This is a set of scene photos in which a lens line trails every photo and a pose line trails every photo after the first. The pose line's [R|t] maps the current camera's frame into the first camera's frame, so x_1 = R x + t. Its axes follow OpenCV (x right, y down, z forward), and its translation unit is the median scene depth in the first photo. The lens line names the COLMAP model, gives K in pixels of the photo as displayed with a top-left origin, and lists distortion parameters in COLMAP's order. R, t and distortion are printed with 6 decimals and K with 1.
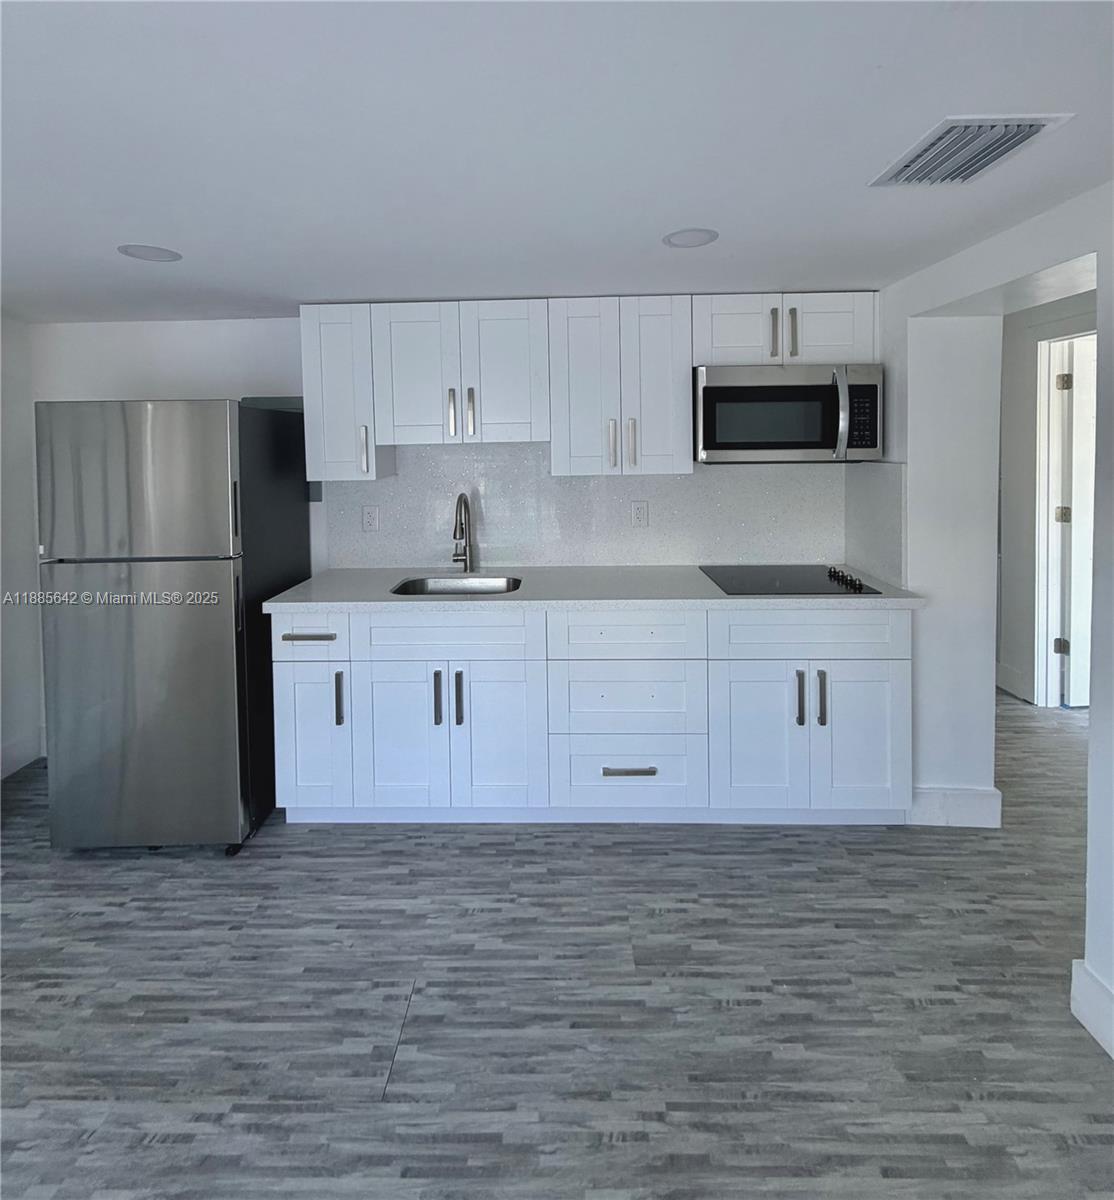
lens RADIAL K [[564.7, 0, 567.7], [0, 564.7, 497.8], [0, 0, 1]] dist [0.016037, -0.006050]
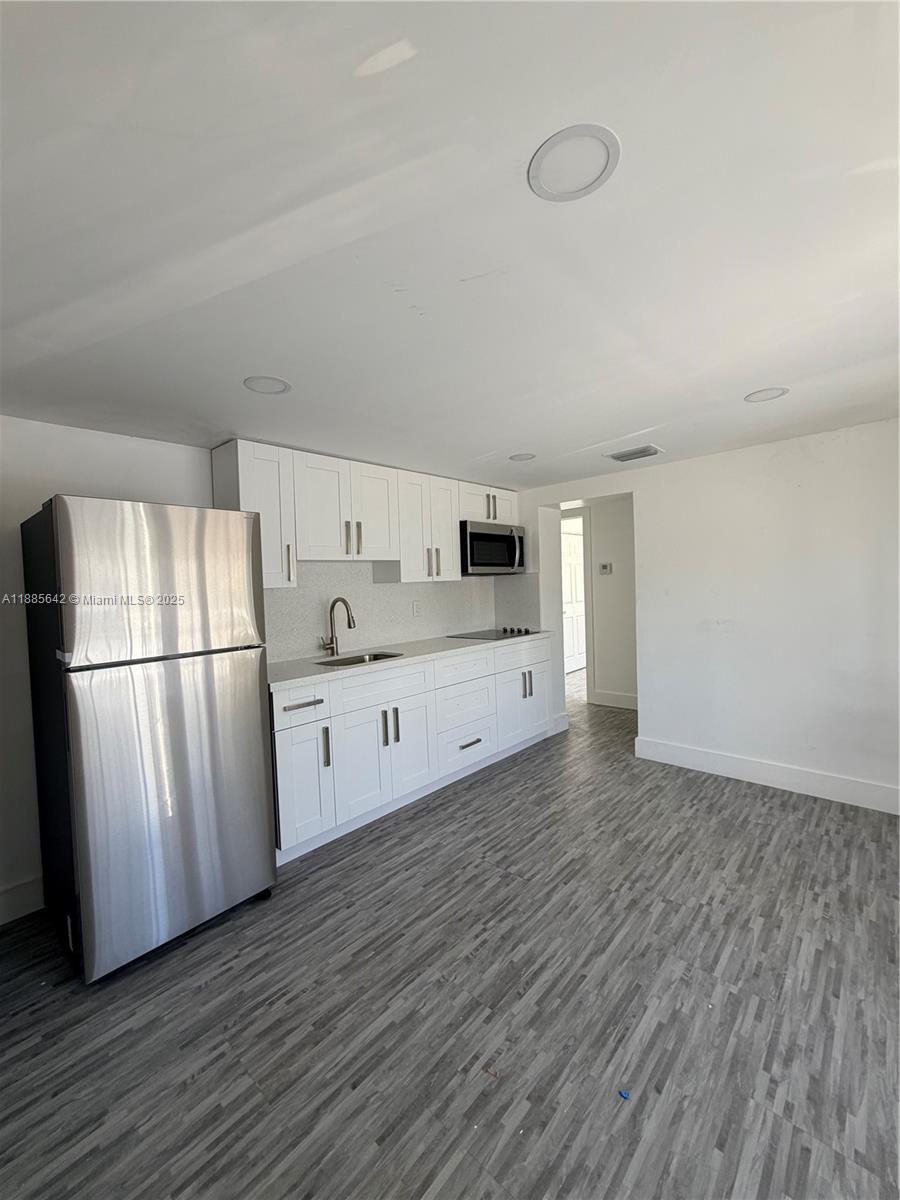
lens RADIAL K [[479.8, 0, 449.7], [0, 479.8, 596.3], [0, 0, 1]] dist [0.001329, 0.000226]
pose [[0.665899, -0.029453, 0.745460, -1.043553], [0.045880, 0.998946, -0.001515, 0.014156], [-0.744630, 0.035211, 0.666548, 0.013836]]
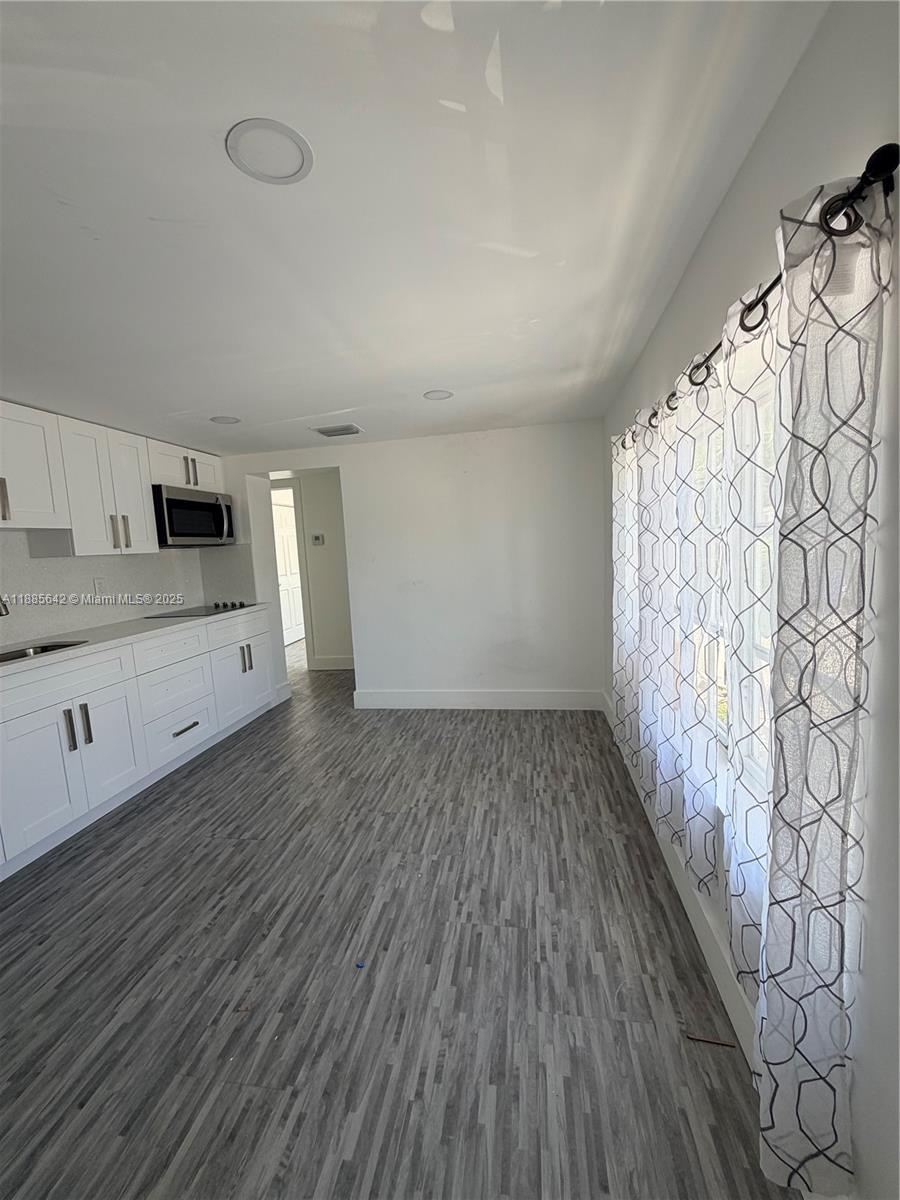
lens RADIAL K [[479.8, 0, 449.5], [0, 479.8, 598.1], [0, 0, 1]] dist [0.001329, 0.000226]
pose [[0.146850, -0.103508, 0.983728, -1.112423], [0.078832, 0.992571, 0.092671, 0.030656], [-0.986012, 0.063941, 0.153919, -0.009247]]
